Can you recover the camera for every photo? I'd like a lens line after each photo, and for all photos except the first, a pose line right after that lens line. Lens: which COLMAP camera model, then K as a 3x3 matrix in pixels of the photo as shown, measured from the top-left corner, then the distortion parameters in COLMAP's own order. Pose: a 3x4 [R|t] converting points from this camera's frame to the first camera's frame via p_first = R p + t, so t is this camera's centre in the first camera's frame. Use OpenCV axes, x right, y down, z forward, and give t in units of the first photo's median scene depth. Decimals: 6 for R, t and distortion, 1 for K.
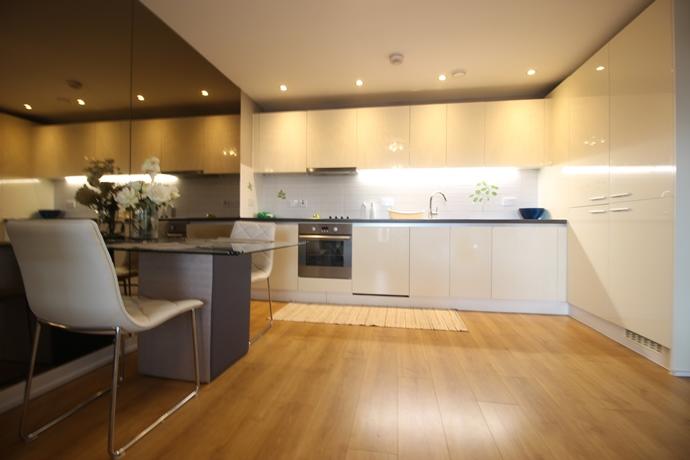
lens RADIAL K [[315.1, 0, 343.2], [0, 315.1, 226.2], [0, 0, 1]] dist [-0.001808, -0.000339]
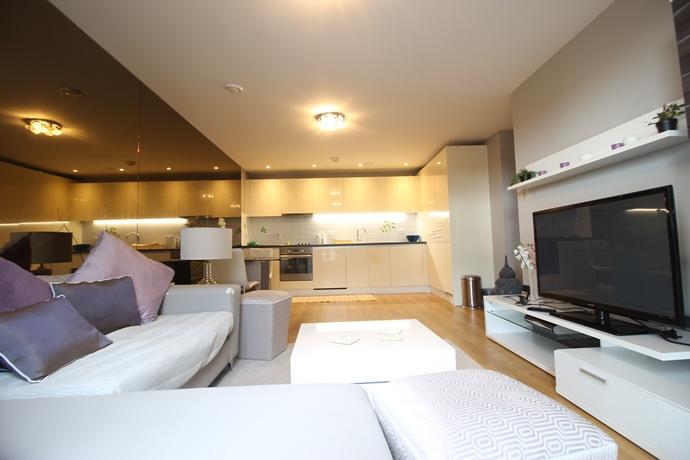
lens RADIAL K [[315.1, 0, 343.2], [0, 315.1, 226.2], [0, 0, 1]] dist [-0.001808, -0.000339]
pose [[0.981222, -0.019034, 0.191941, -0.122164], [0.033831, 0.996676, -0.074114, 0.008875], [-0.189892, 0.079216, 0.978604, -0.647255]]
